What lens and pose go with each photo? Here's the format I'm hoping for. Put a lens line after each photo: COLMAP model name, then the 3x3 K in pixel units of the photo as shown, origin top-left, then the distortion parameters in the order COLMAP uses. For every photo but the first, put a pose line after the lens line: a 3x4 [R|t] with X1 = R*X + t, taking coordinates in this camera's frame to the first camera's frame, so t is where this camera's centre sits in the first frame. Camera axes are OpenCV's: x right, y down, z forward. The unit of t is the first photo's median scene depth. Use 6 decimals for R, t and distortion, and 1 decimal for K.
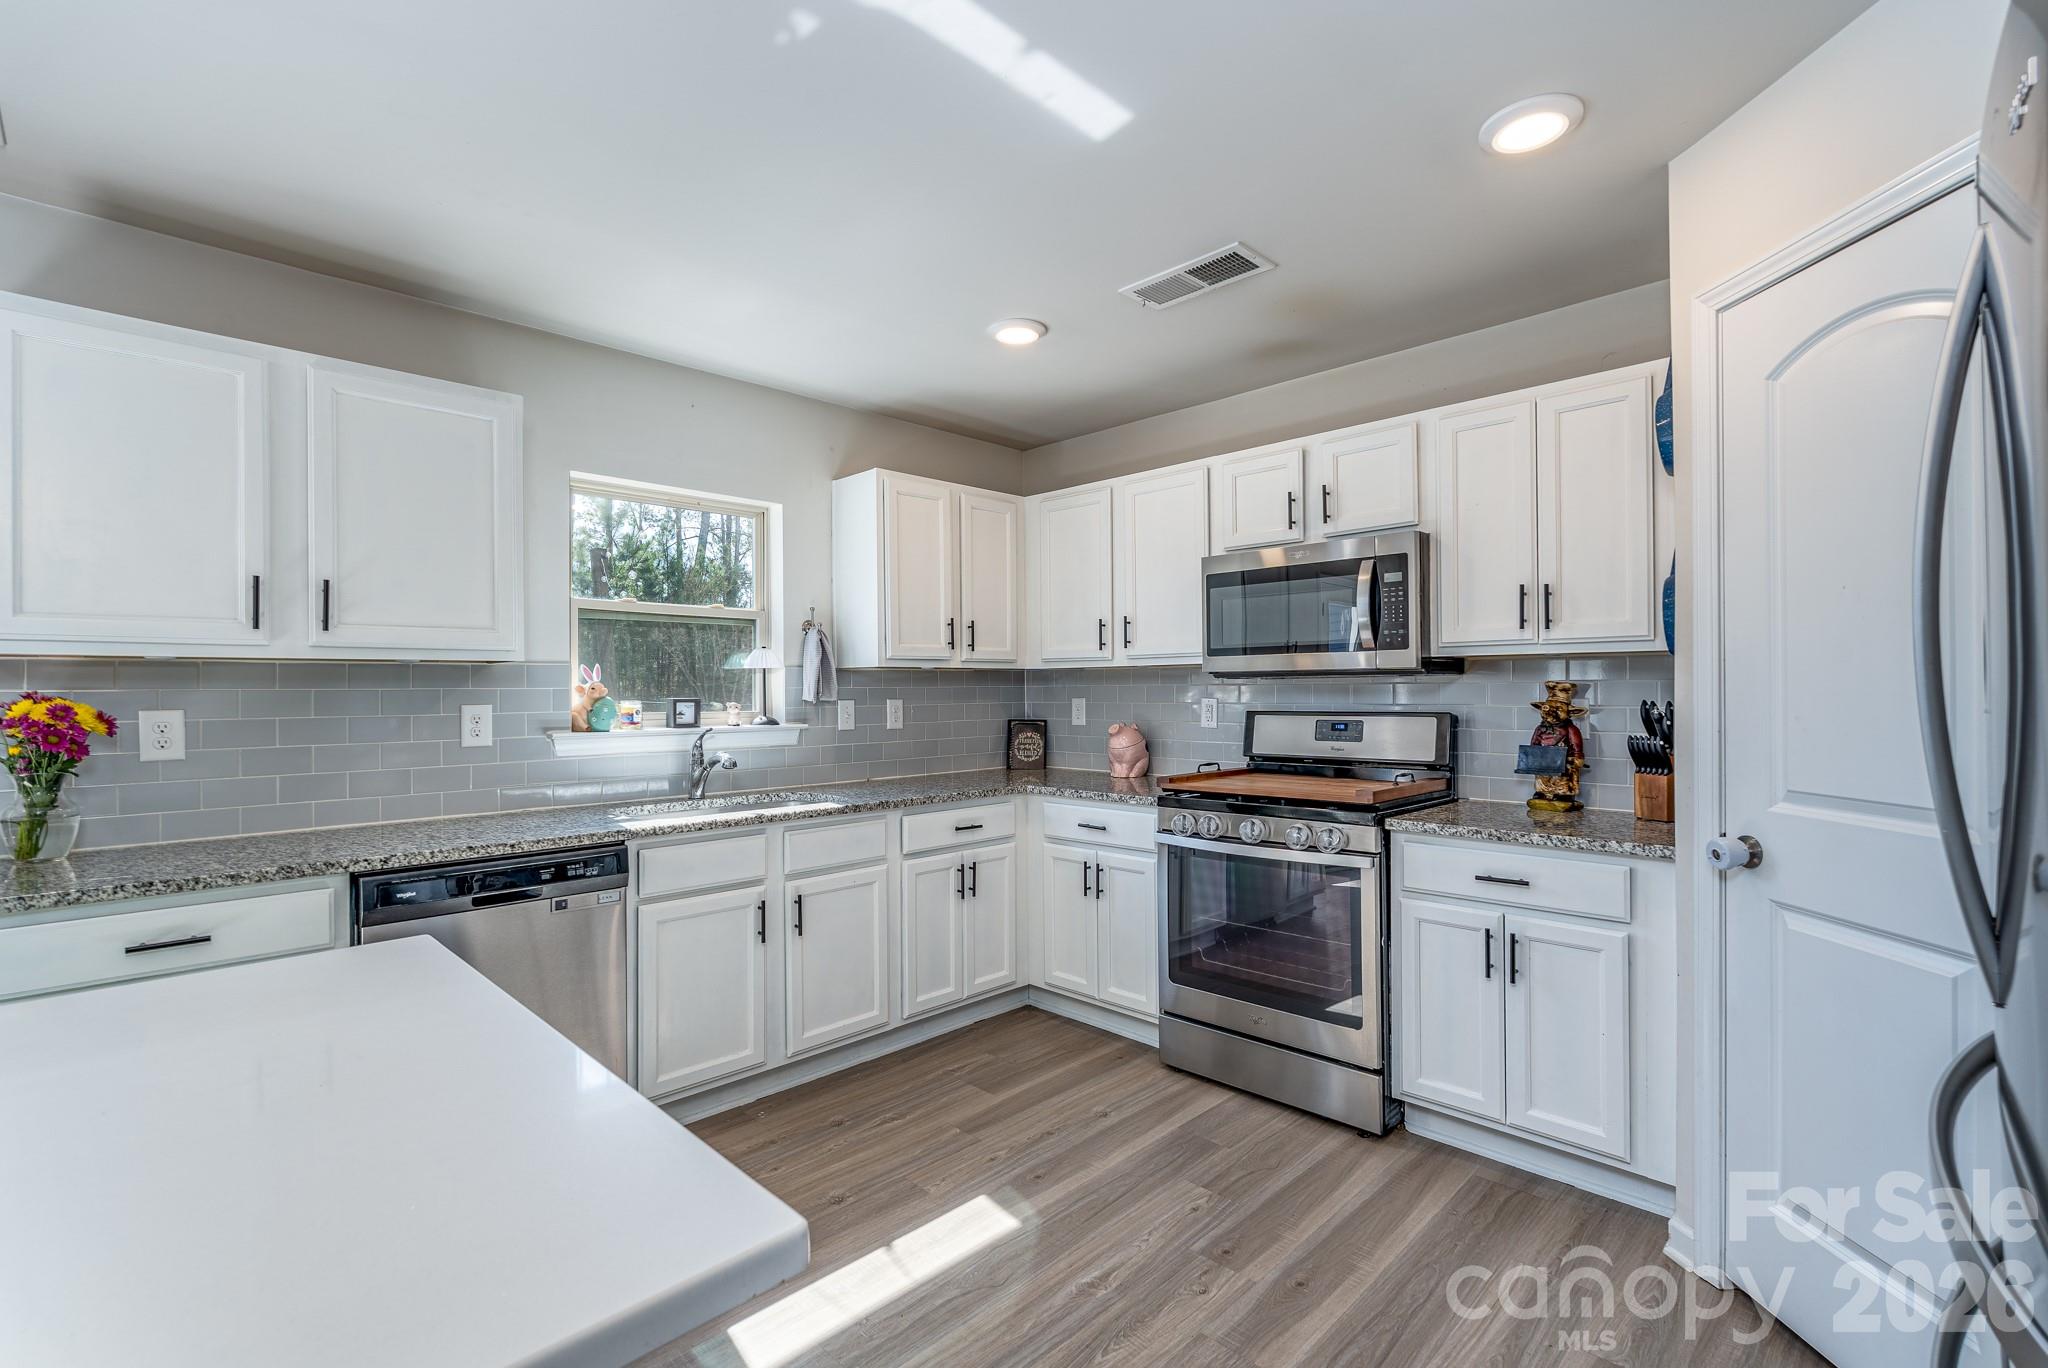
lens RADIAL K [[913.3, 0, 1020.8], [0, 913.3, 684.6], [0, 0, 1]] dist [0.001734, -0.001059]
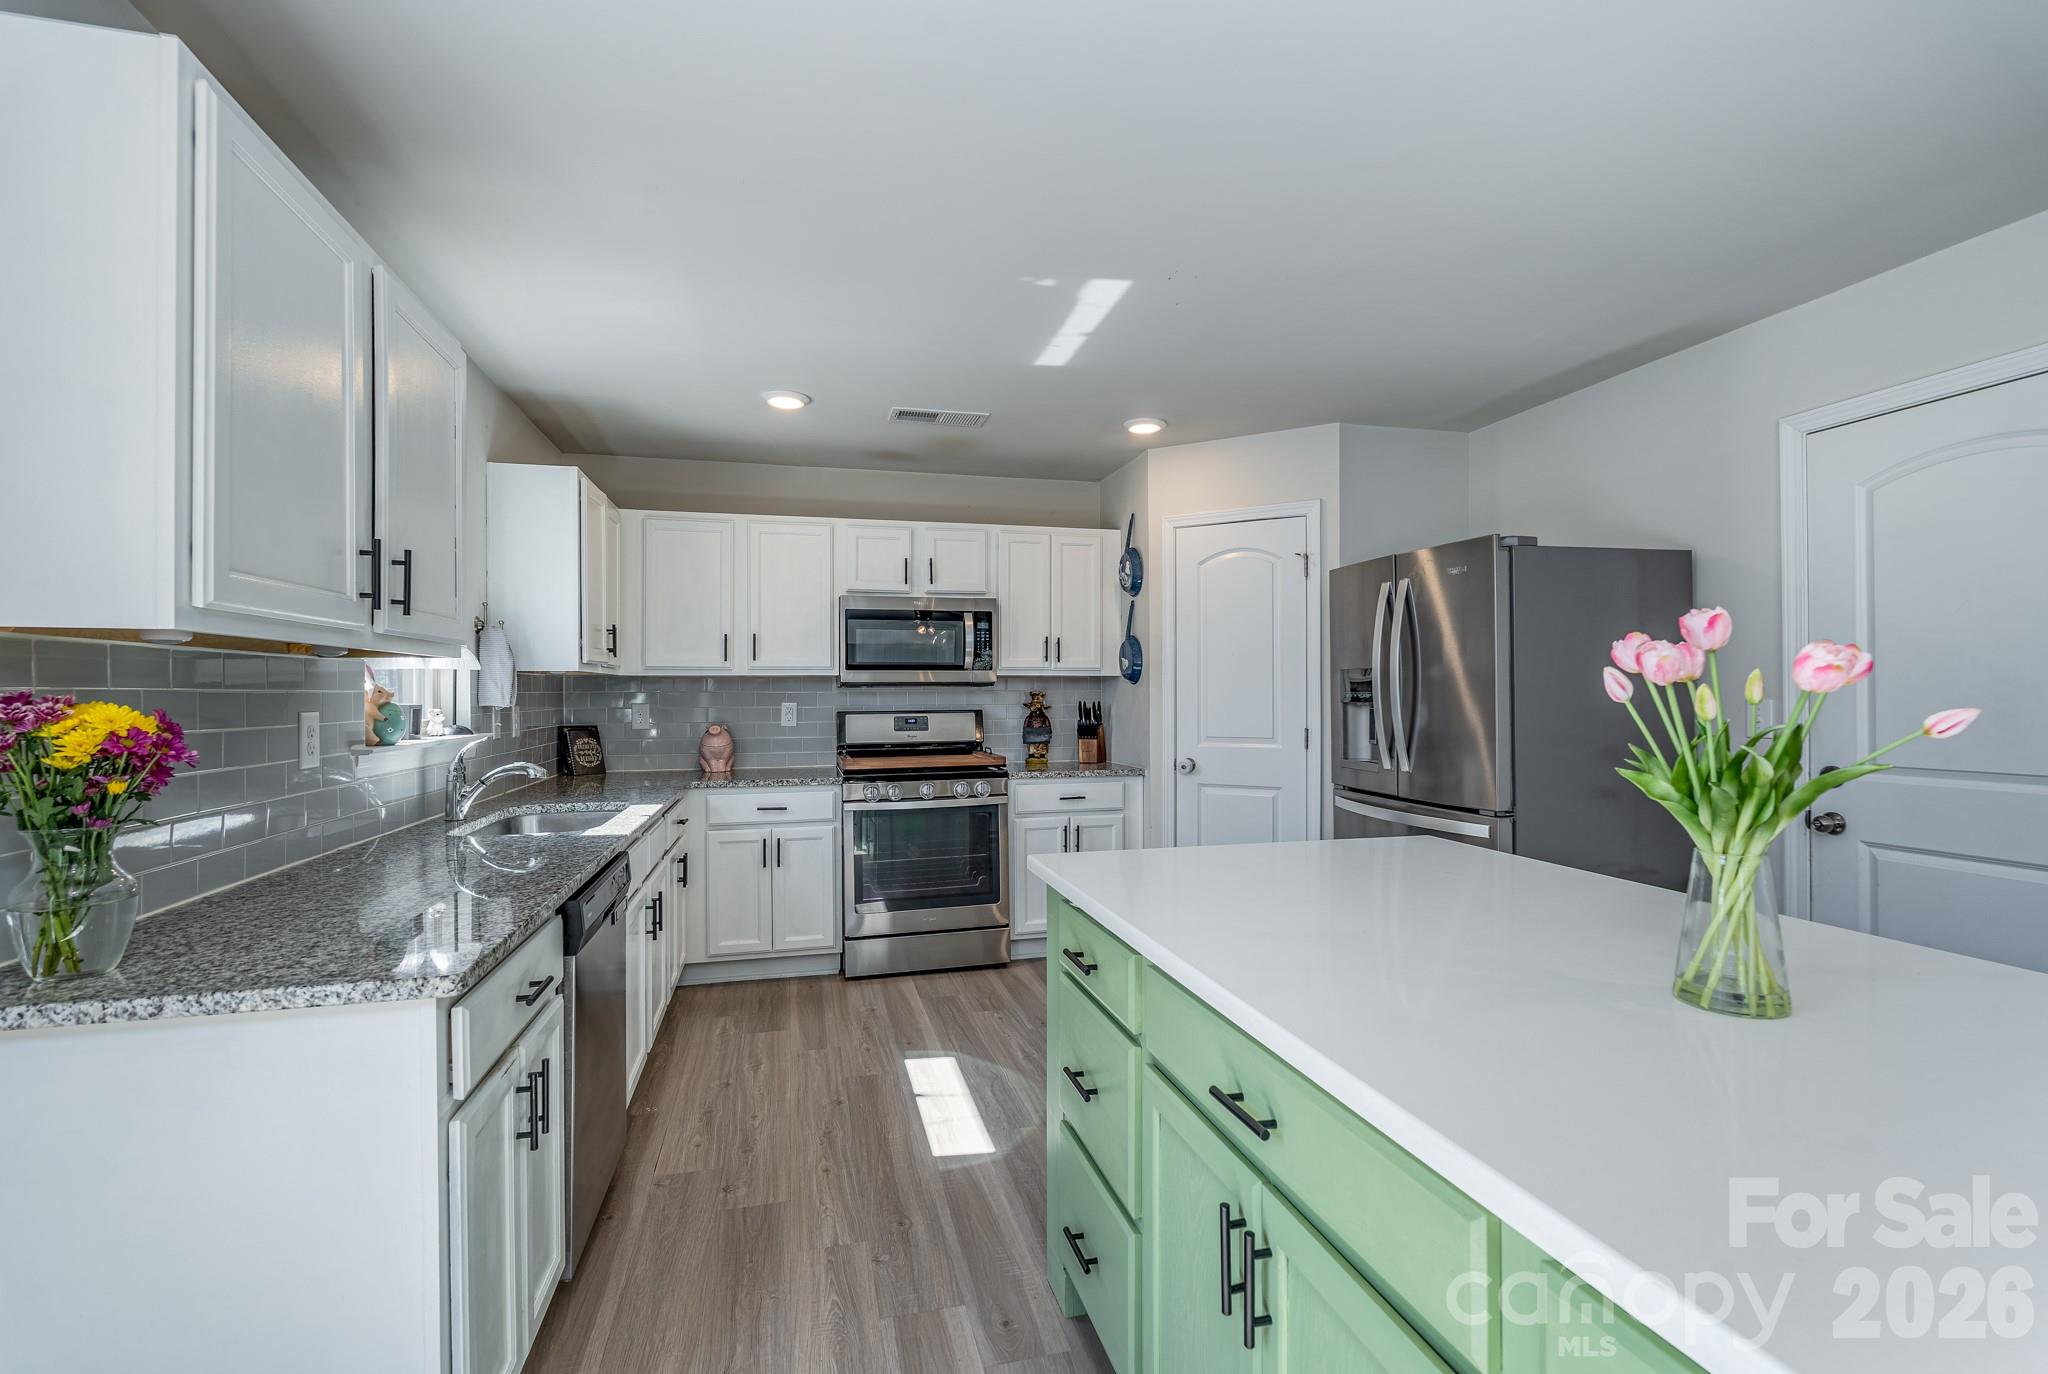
lens RADIAL K [[913.3, 0, 1026.6], [0, 913.3, 691.7], [0, 0, 1]] dist [0.001734, -0.001059]
pose [[0.504244, 0.006763, 0.863535, -0.902828], [-0.003569, 0.999977, -0.005747, 0.007529], [-0.863554, -0.000184, 0.504256, 0.115056]]
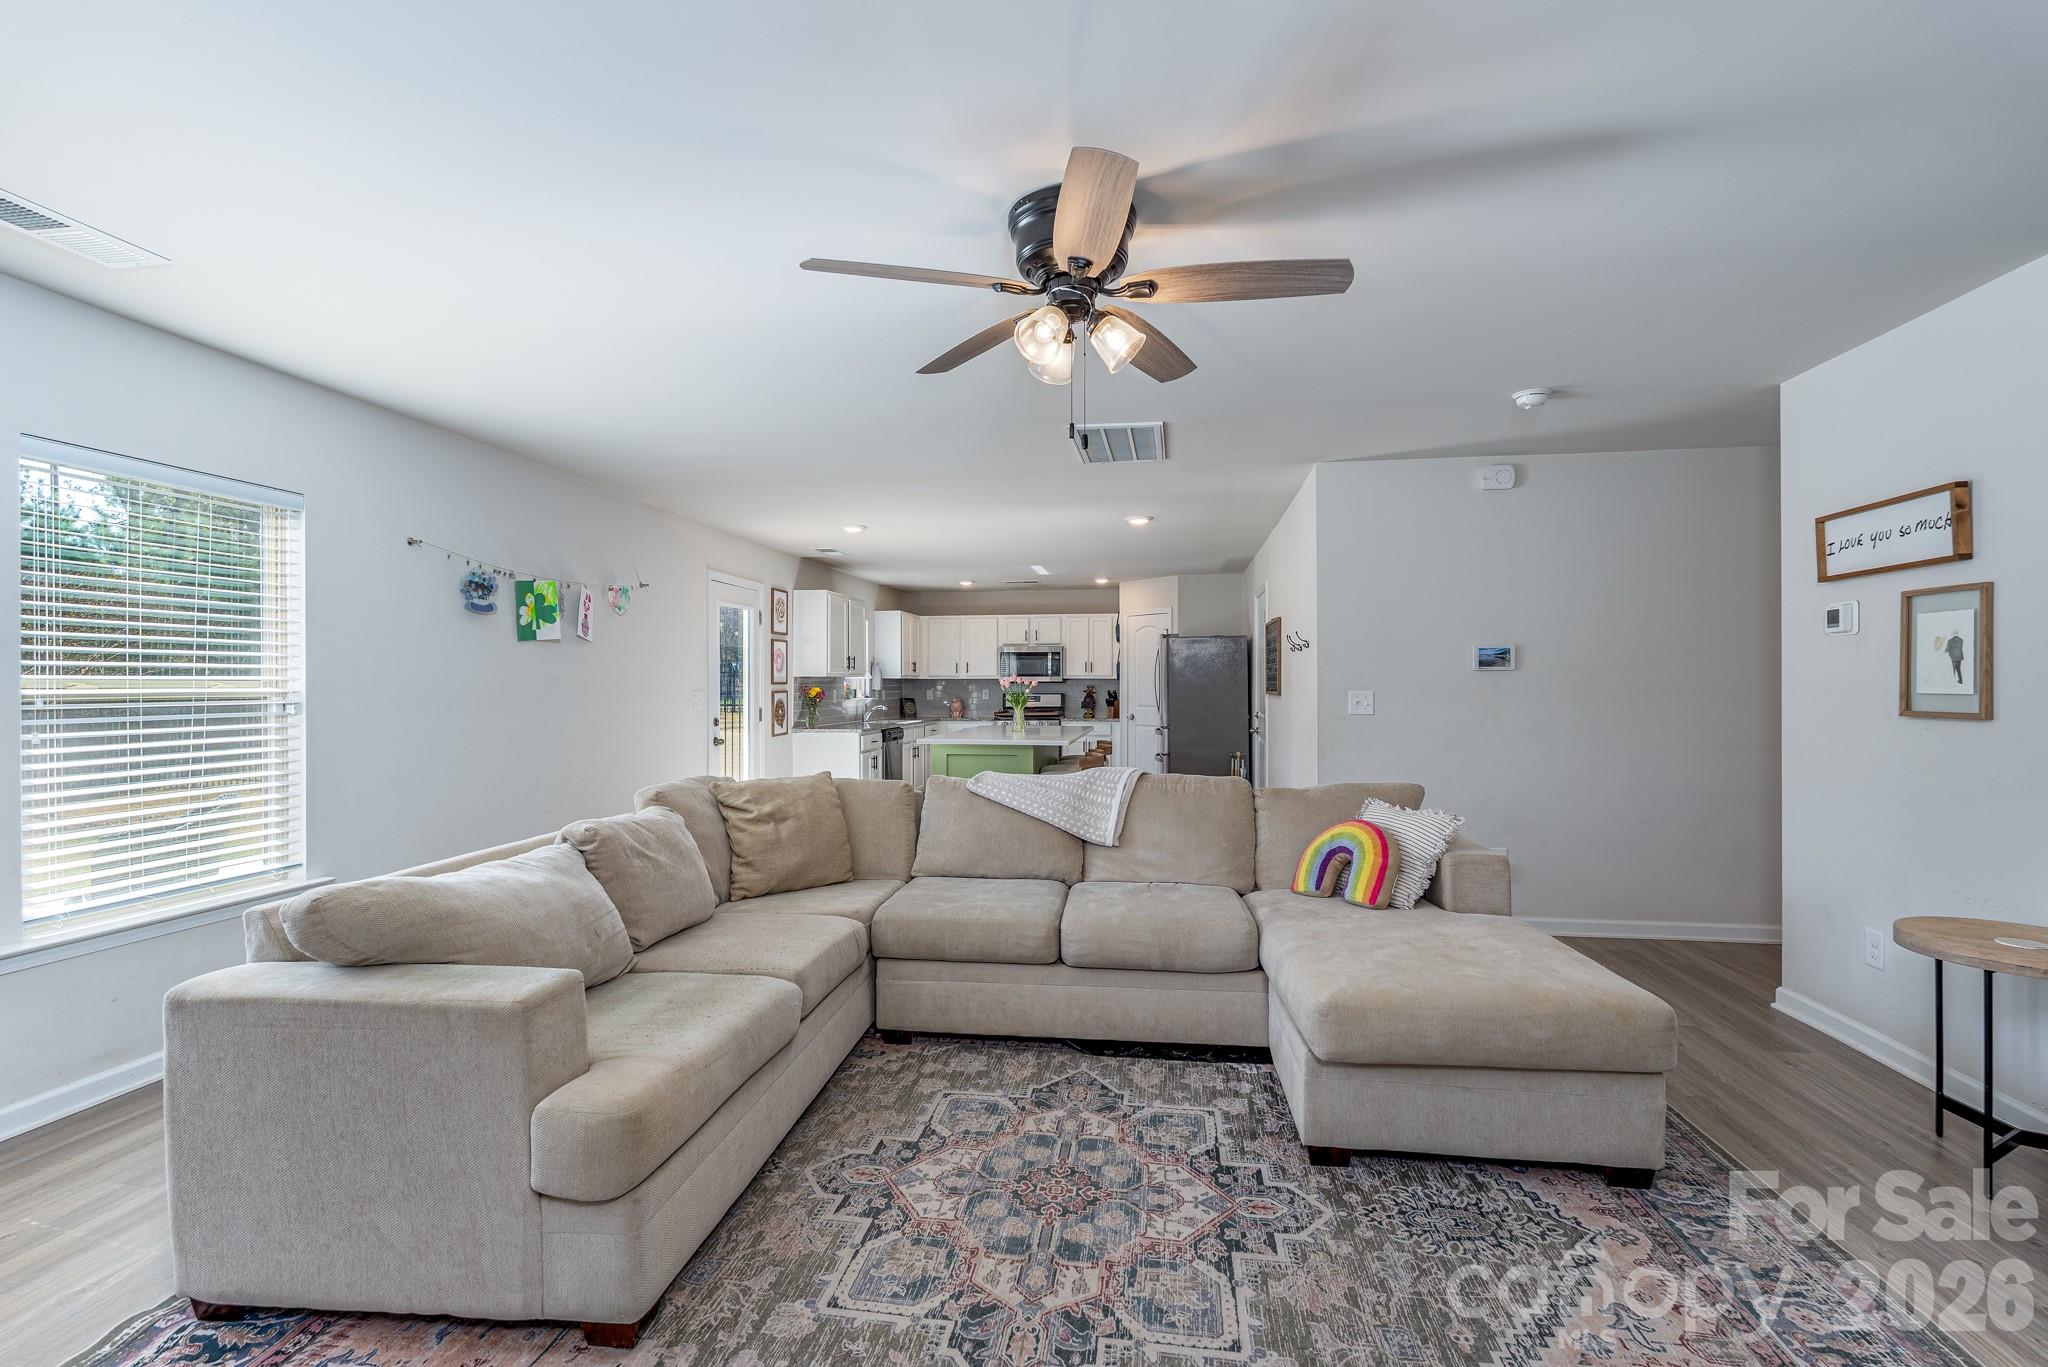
lens RADIAL K [[913.3, 0, 1024.5], [0, 913.3, 690.8], [0, 0, 1]] dist [0.001734, -0.001059]
pose [[0.802917, 0.003188, 0.596082, -1.903648], [-0.007250, 0.999964, 0.004417, 0.005685], [-0.596047, -0.007868, 0.802911, -1.919521]]
